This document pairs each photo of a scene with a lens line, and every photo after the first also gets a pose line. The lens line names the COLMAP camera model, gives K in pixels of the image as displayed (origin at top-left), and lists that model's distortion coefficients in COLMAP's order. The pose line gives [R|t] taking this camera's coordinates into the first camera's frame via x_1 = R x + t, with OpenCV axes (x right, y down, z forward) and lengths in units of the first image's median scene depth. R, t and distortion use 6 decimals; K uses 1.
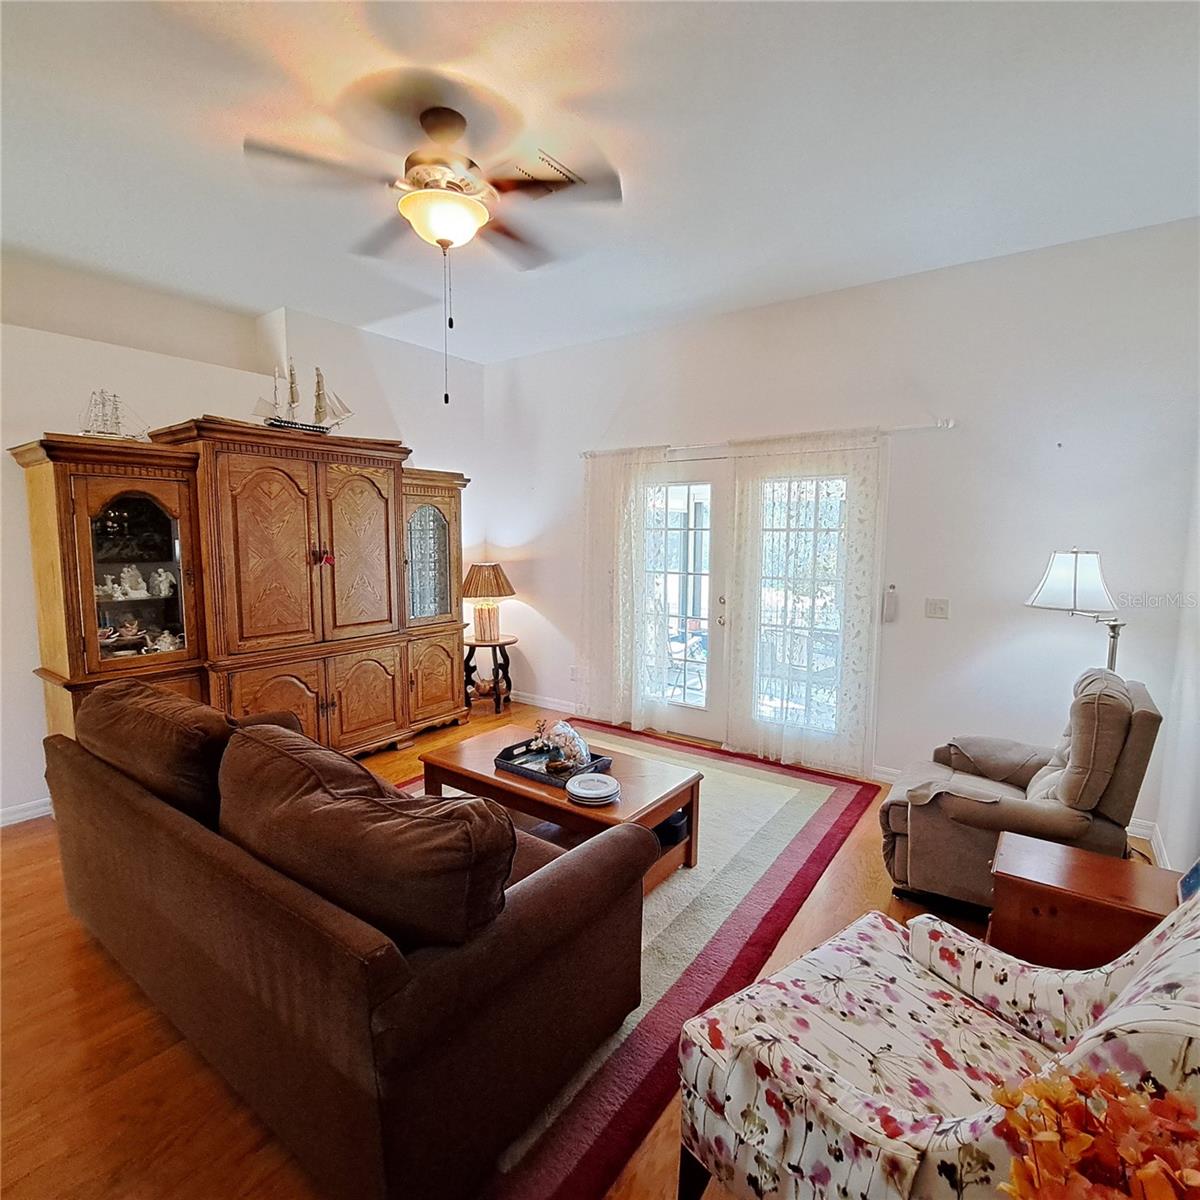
lens RADIAL K [[642.4, 0, 597.2], [0, 642.4, 602.9], [0, 0, 1]] dist [-0.018511, -0.000368]
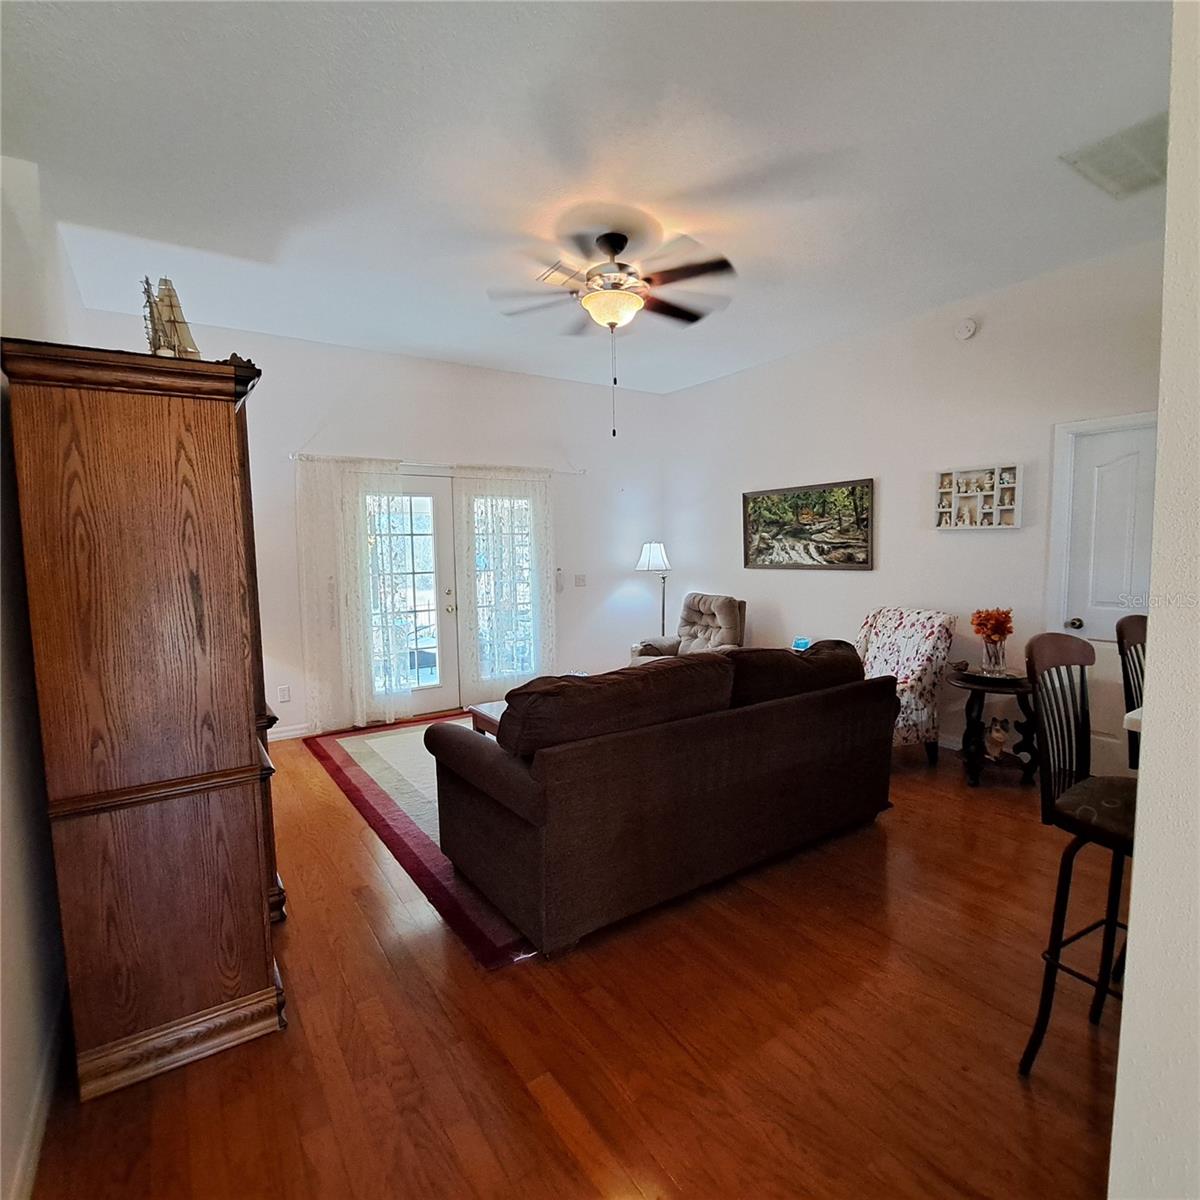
lens RADIAL K [[642.4, 0, 597.2], [0, 642.4, 602.9], [0, 0, 1]] dist [-0.018511, -0.000368]
pose [[0.339815, -0.094801, 0.935702, -0.912832], [0.122539, 0.990889, 0.055891, -0.018738], [-0.932475, 0.095667, 0.348335, 0.331062]]
